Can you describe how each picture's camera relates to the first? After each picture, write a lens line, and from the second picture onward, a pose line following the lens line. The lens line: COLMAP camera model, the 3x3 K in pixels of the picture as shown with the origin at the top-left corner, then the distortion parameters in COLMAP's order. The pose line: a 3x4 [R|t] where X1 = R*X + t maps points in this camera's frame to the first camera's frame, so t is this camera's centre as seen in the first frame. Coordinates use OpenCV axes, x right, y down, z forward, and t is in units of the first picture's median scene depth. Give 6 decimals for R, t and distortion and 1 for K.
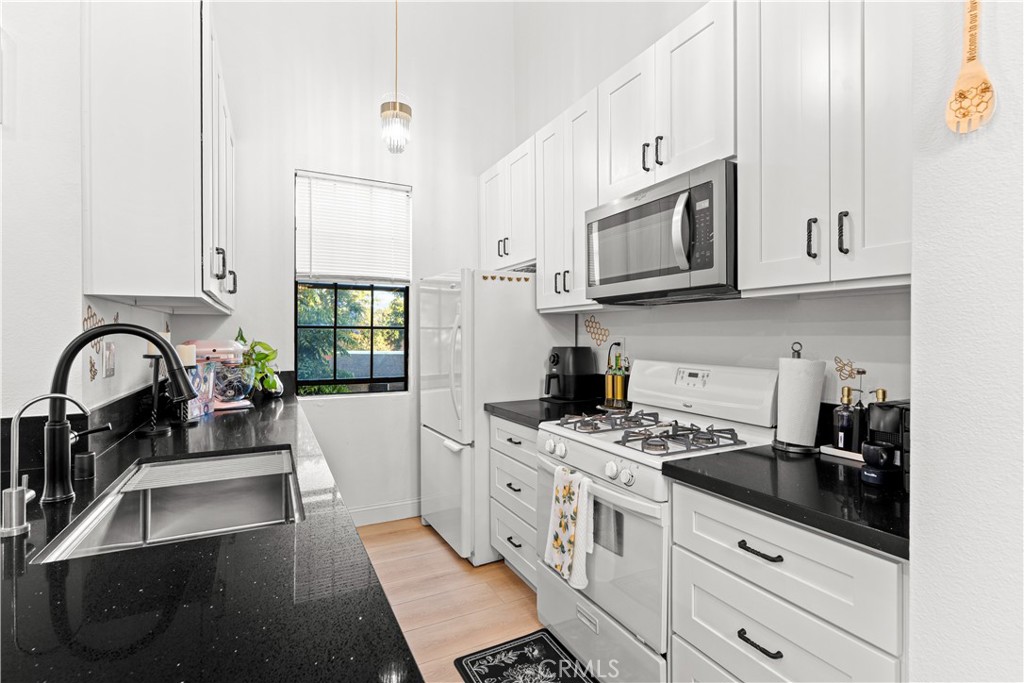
lens RADIAL K [[482.2, 0, 515.6], [0, 482.2, 336.4], [0, 0, 1]] dist [0.000628, 0.000030]
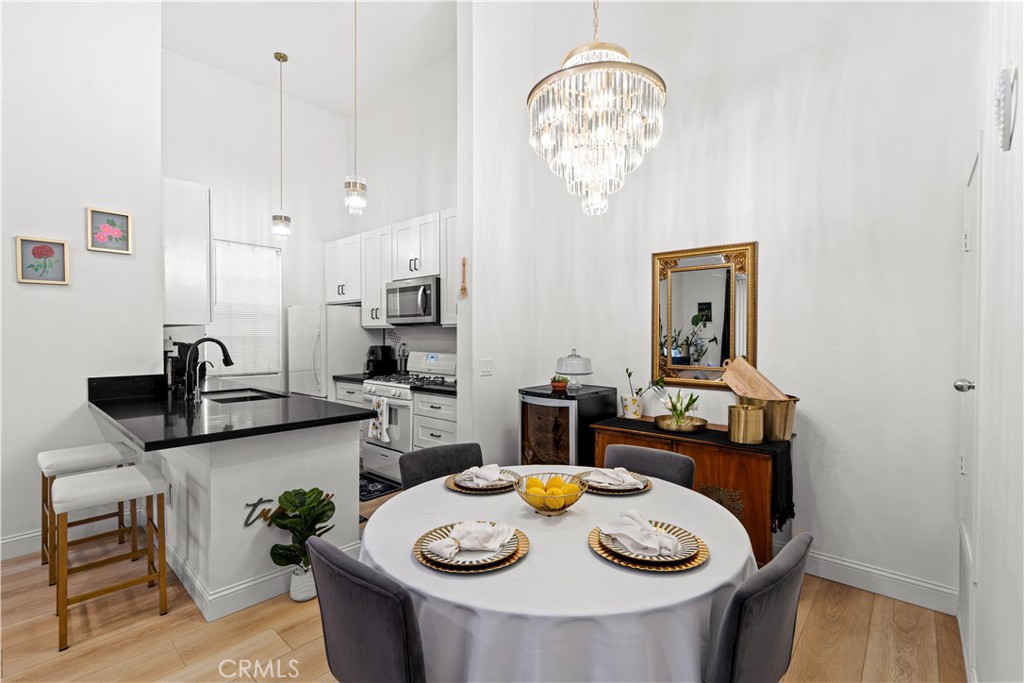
lens RADIAL K [[459.7, 0, 512.0], [0, 459.7, 341.5], [0, 0, 1]] dist [-0.002711, 0.000019]
pose [[0.932323, -0.001491, 0.361623, -0.078667], [-0.001497, 0.999967, 0.007983, -0.014937], [-0.361623, -0.007984, 0.932290, -1.201245]]
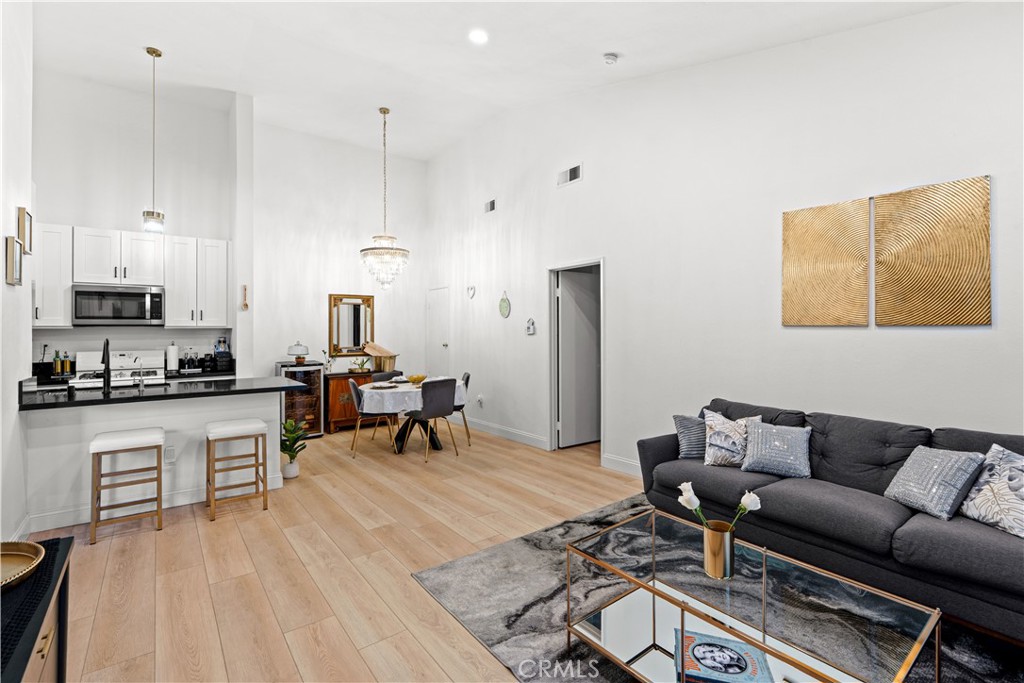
lens RADIAL K [[464.9, 0, 513.7], [0, 464.9, 332.9], [0, 0, 1]] dist [-0.000565, 0.000140]
pose [[-0.180771, -0.005472, 0.983510, -2.426759], [0.010508, 0.999917, 0.007494, -0.036525], [-0.983469, 0.011690, -0.180699, -0.618382]]
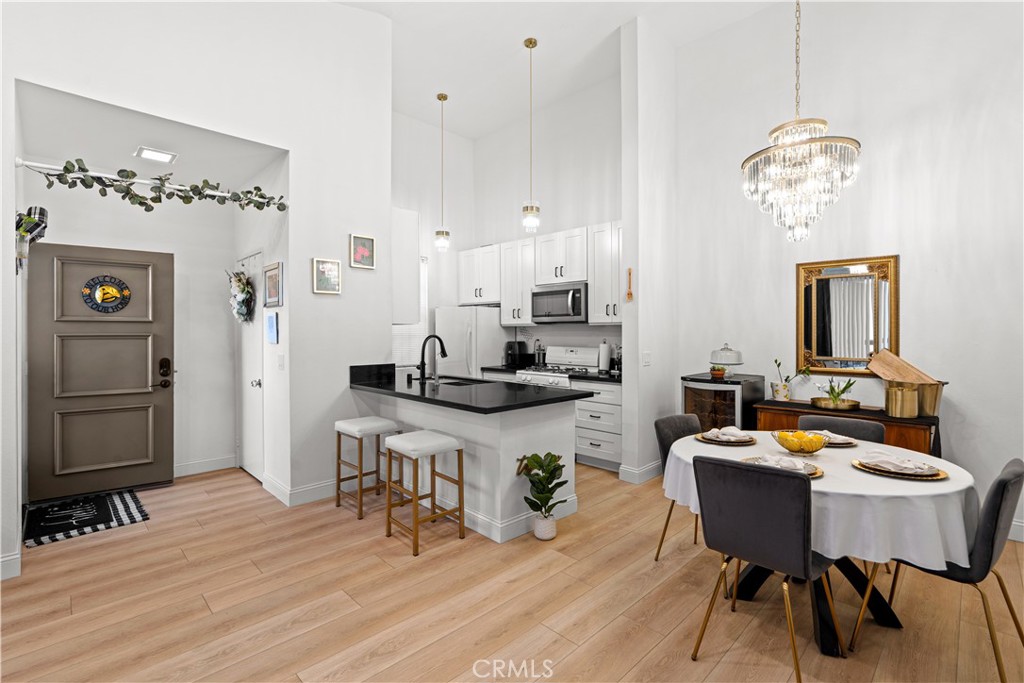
lens RADIAL K [[464.9, 0, 513.7], [0, 464.9, 332.9], [0, 0, 1]] dist [-0.000565, 0.000140]
pose [[0.952922, 0.000217, 0.303215, -0.719777], [0.000700, 0.999996, -0.002914, -0.015354], [-0.303214, 0.002989, 0.952918, -1.363641]]
